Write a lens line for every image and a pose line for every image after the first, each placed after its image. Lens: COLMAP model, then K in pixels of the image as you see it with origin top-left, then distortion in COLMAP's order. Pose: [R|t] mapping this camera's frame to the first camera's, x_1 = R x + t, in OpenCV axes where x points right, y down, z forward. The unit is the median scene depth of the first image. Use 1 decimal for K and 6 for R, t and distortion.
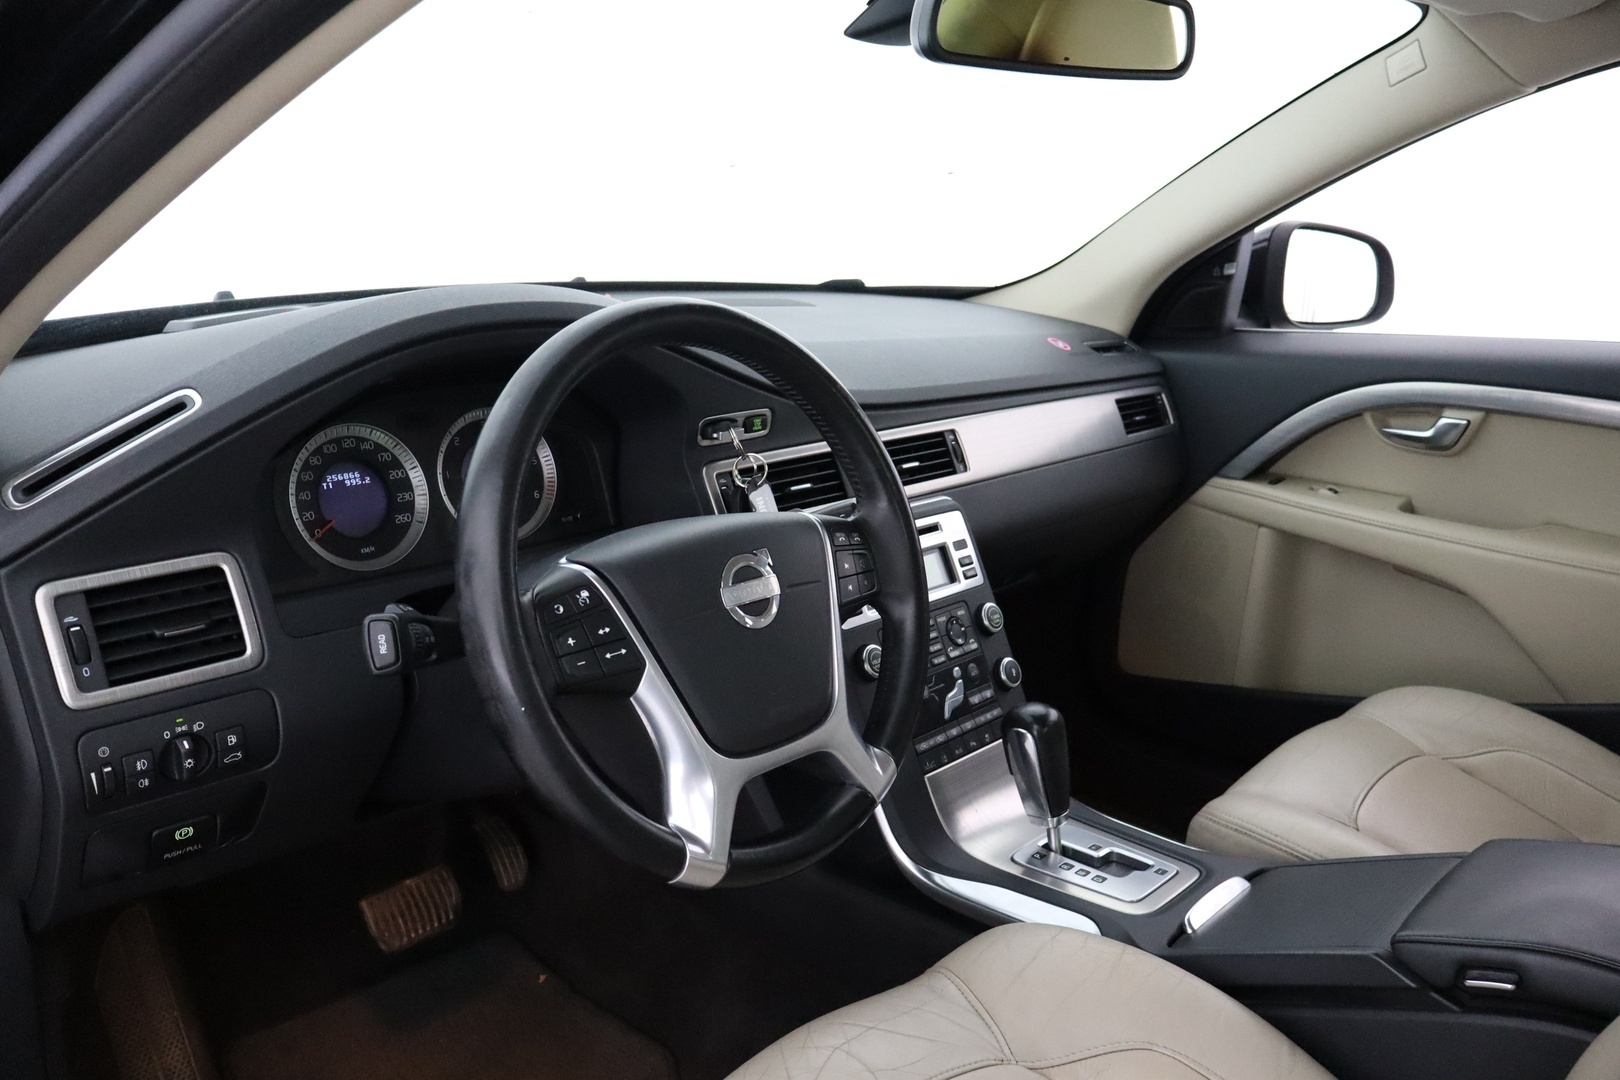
lens RADIAL K [[1376.0, 0, 801.7], [0, 1376.0, 535.8], [0, 0, 1]] dist [0.008830, 0.032418]
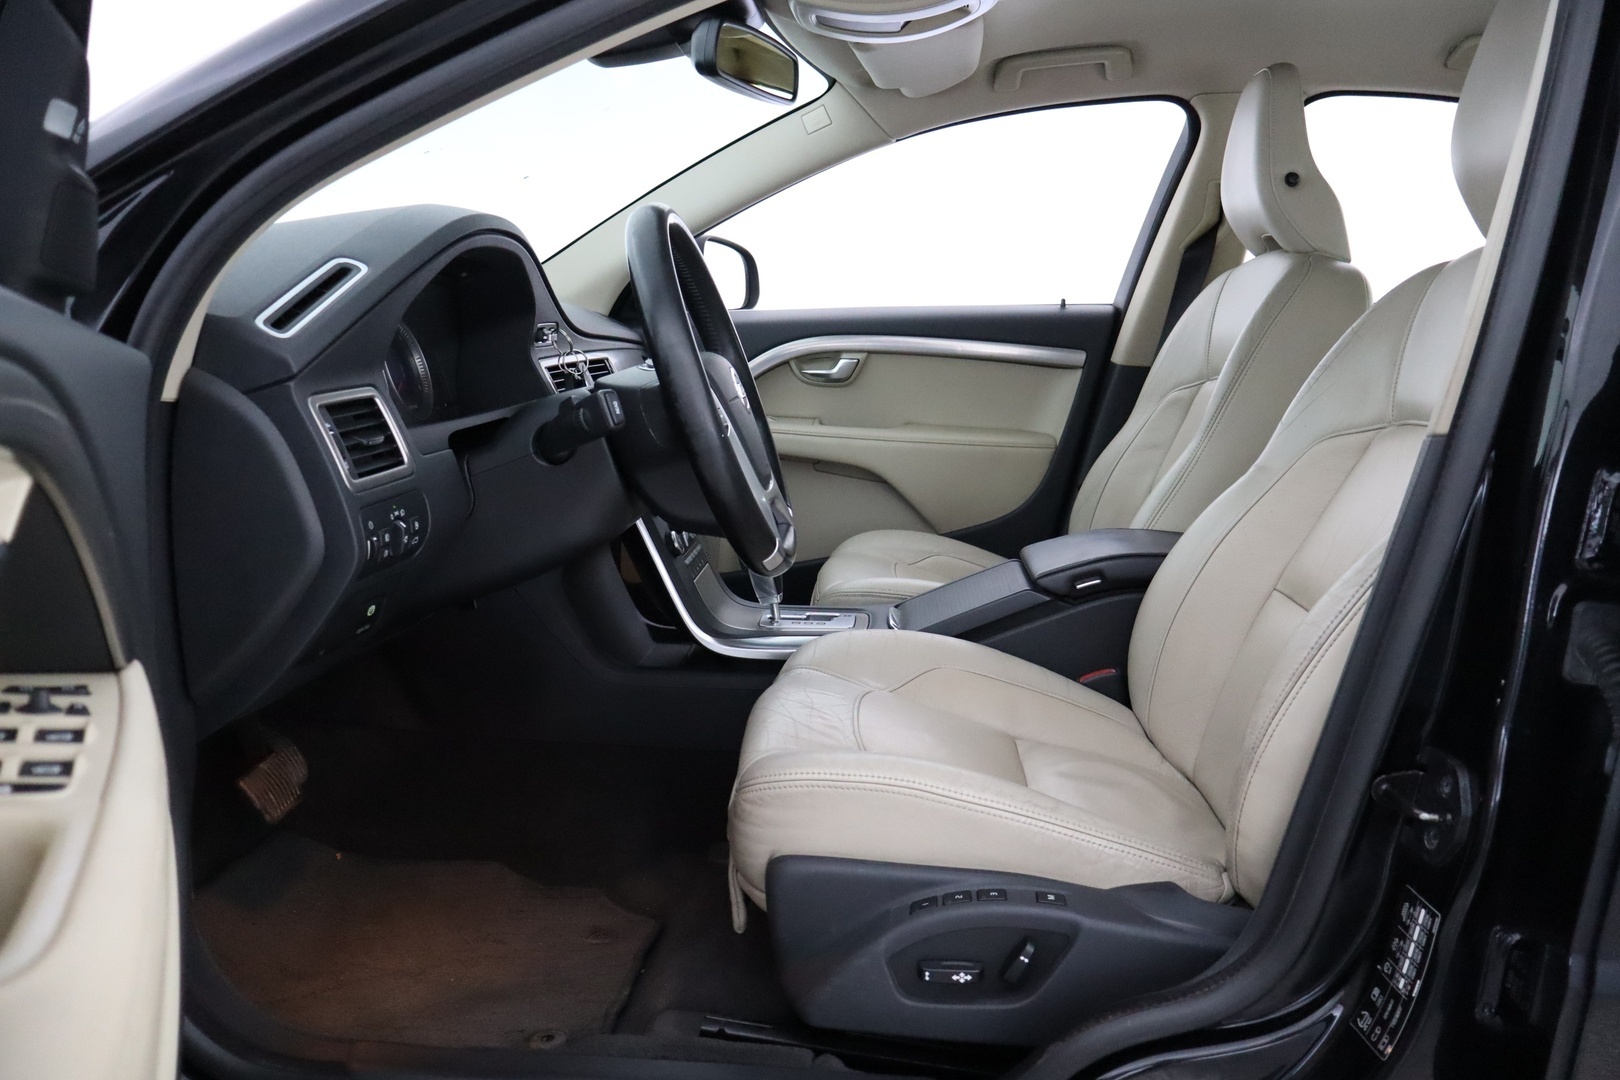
lens RADIAL K [[1376.0, 0, 811.7], [0, 1376.0, 536.3], [0, 0, 1]] dist [0.008830, 0.032418]
pose [[0.781056, -0.103905, 0.615756, -0.572484], [0.147547, 0.988847, -0.020294, 0.148690], [-0.606780, 0.106703, 0.787675, -0.150975]]
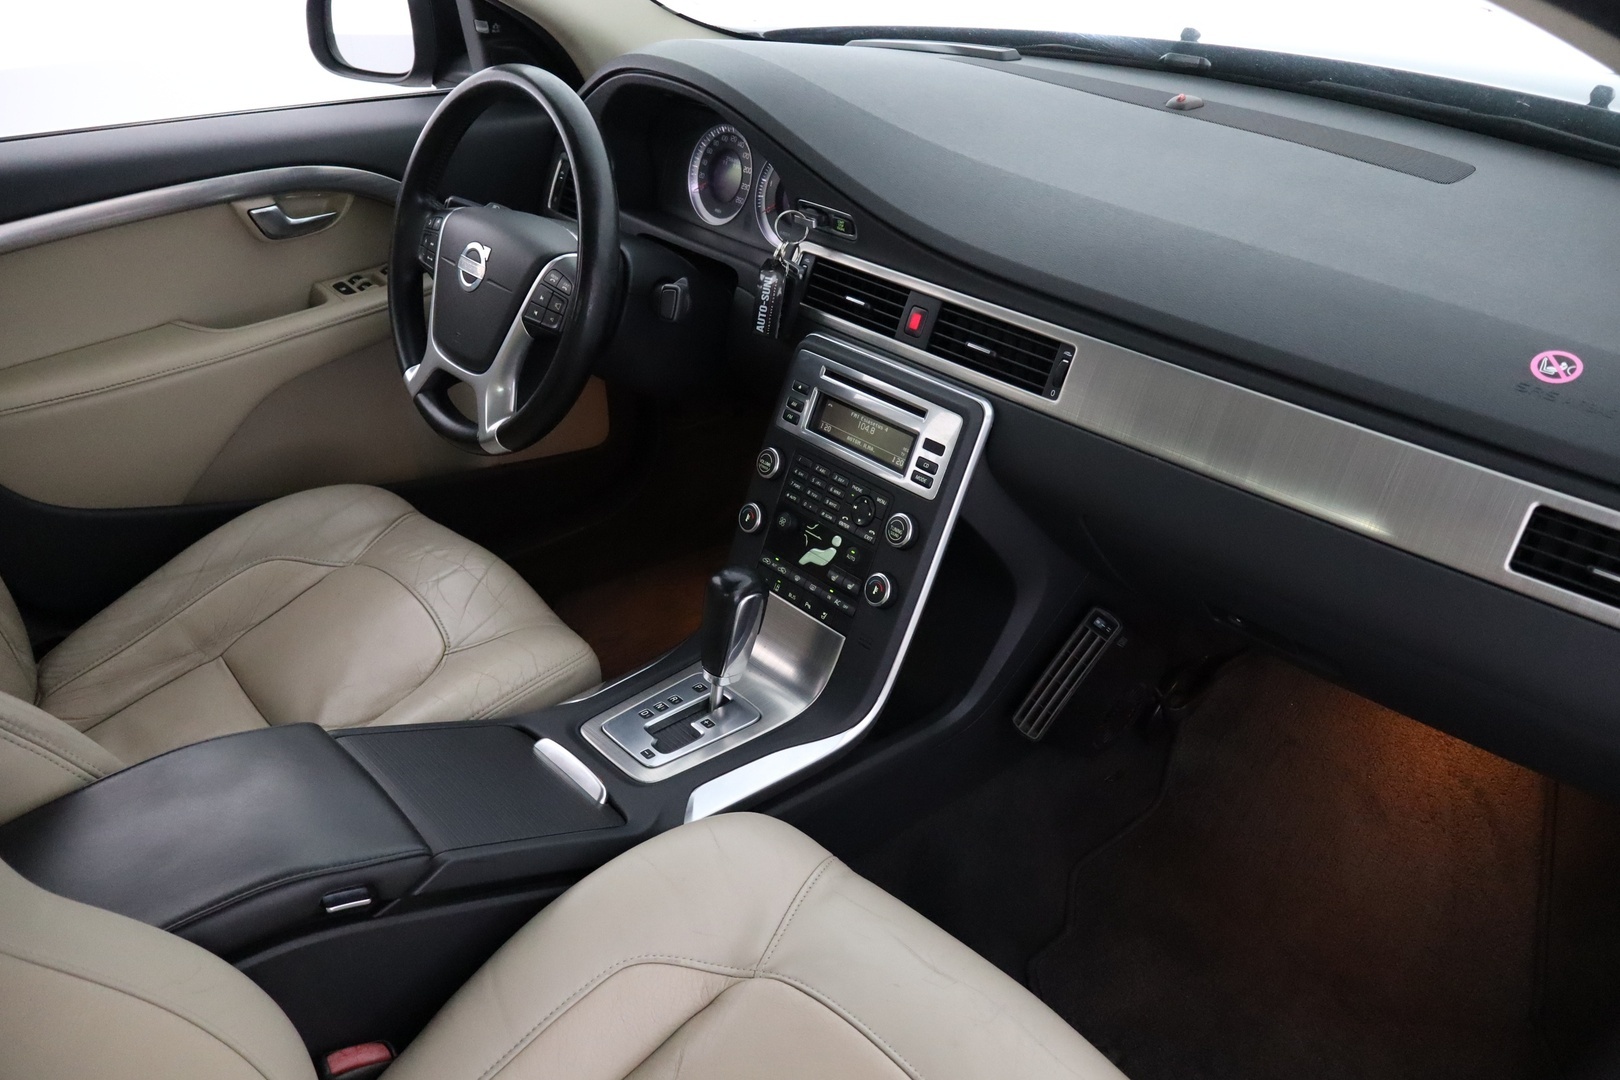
lens RADIAL K [[1376.0, 0, 806.9], [0, 1376.0, 546.4], [0, 0, 1]] dist [0.008830, 0.032418]
pose [[-0.135000, 0.458743, -0.878254, 0.936344], [-0.238999, 0.845121, 0.478174, -0.343606], [0.961589, 0.274456, -0.004452, 0.956865]]
